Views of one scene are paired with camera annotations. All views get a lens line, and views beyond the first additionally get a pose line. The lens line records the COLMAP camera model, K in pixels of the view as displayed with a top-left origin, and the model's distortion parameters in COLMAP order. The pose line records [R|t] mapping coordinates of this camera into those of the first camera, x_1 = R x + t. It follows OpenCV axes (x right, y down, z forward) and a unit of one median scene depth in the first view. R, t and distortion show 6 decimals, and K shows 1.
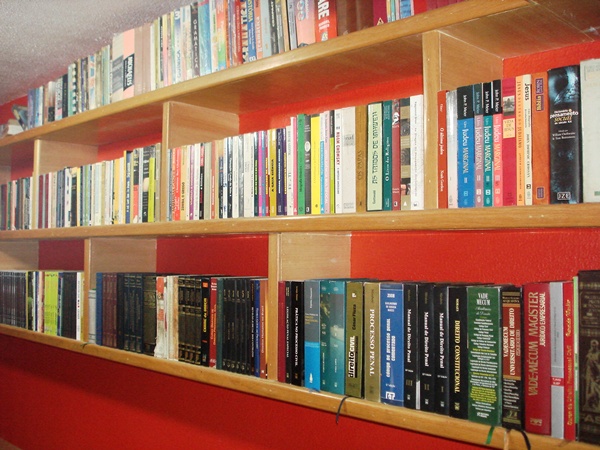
lens RADIAL K [[668.3, 0, 300.0], [0, 668.3, 225.0], [0, 0, 1]] dist [-0.065047, -0.135491]
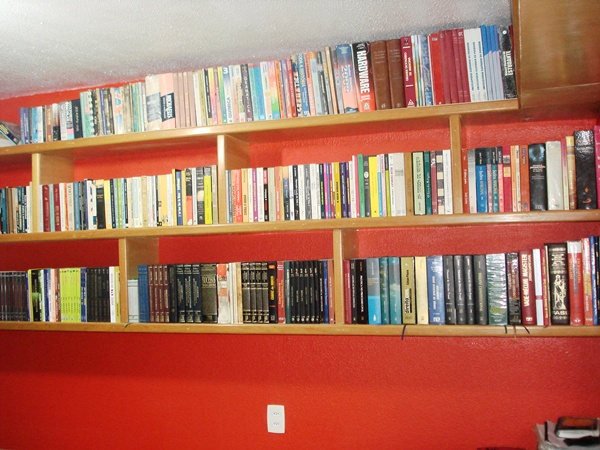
lens RADIAL K [[668.3, 0, 300.0], [0, 668.3, 225.0], [0, 0, 1]] dist [-0.065047, -0.135491]
pose [[0.891892, -0.015336, 0.451988, -0.732581], [0.016111, 0.999868, 0.002133, -0.002405], [-0.451961, 0.005380, 0.892021, -0.307989]]
